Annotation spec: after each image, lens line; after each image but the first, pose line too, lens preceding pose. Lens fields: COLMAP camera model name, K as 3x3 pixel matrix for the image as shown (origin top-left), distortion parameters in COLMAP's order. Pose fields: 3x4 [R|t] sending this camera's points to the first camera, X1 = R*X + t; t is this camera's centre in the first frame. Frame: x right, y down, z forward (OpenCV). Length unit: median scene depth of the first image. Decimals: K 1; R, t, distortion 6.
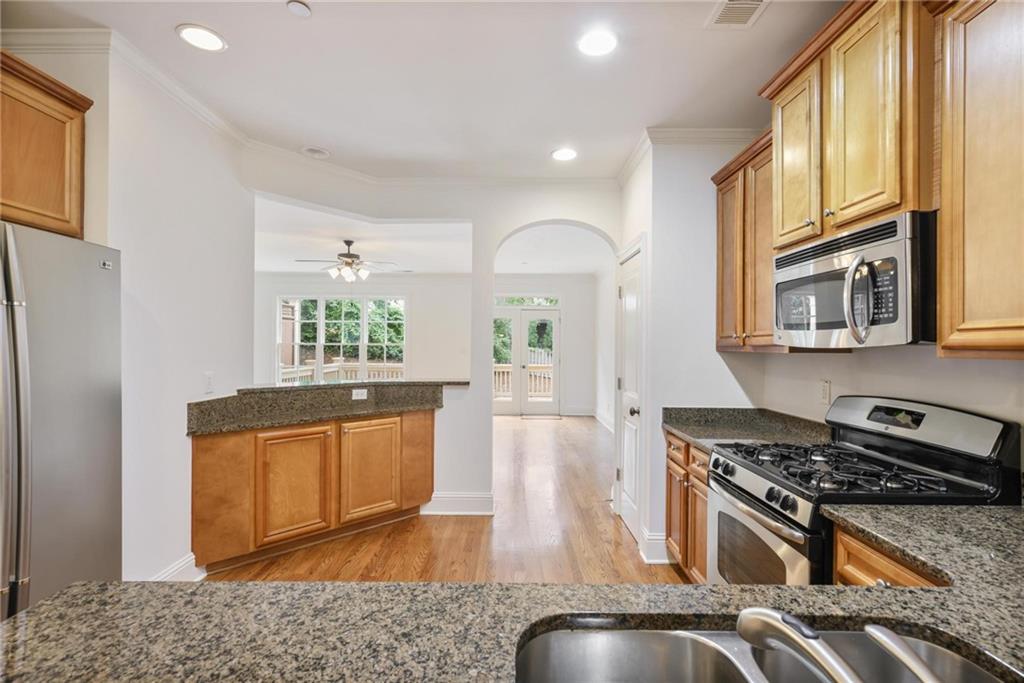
lens RADIAL K [[467.4, 0, 511.5], [0, 467.4, 343.4], [0, 0, 1]] dist [0.003303, -0.000887]
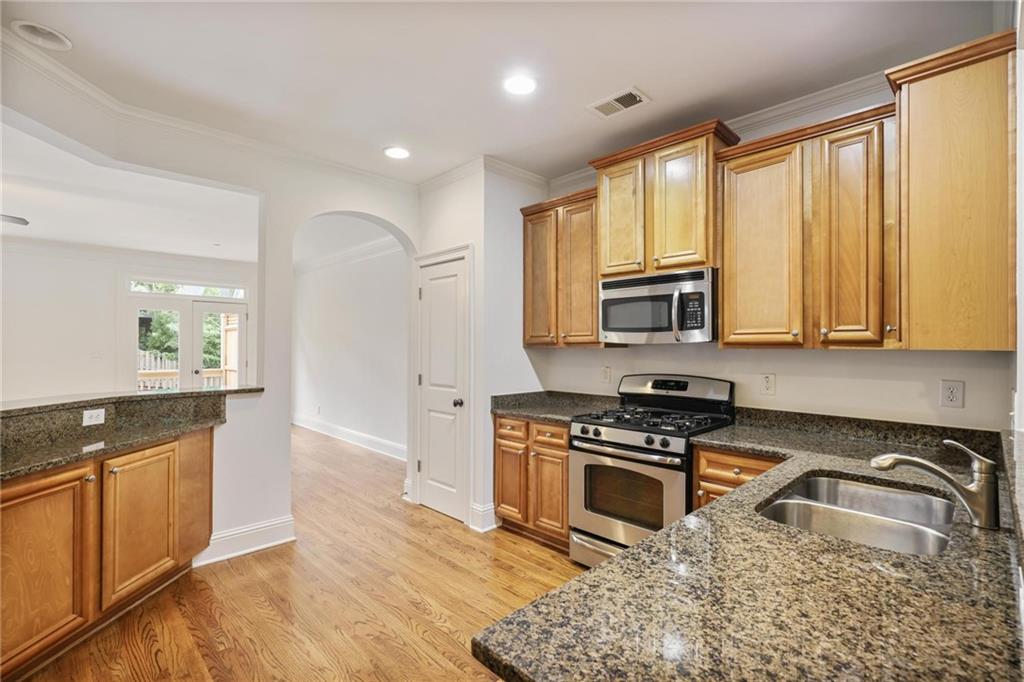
lens RADIAL K [[467.4, 0, 513.8], [0, 467.4, 341.2], [0, 0, 1]] dist [0.003303, -0.000887]
pose [[0.712596, 0.003073, 0.701567, -0.468862], [0.000476, 0.999988, -0.004863, 0.004964], [-0.701574, 0.003799, 0.712586, 0.126826]]
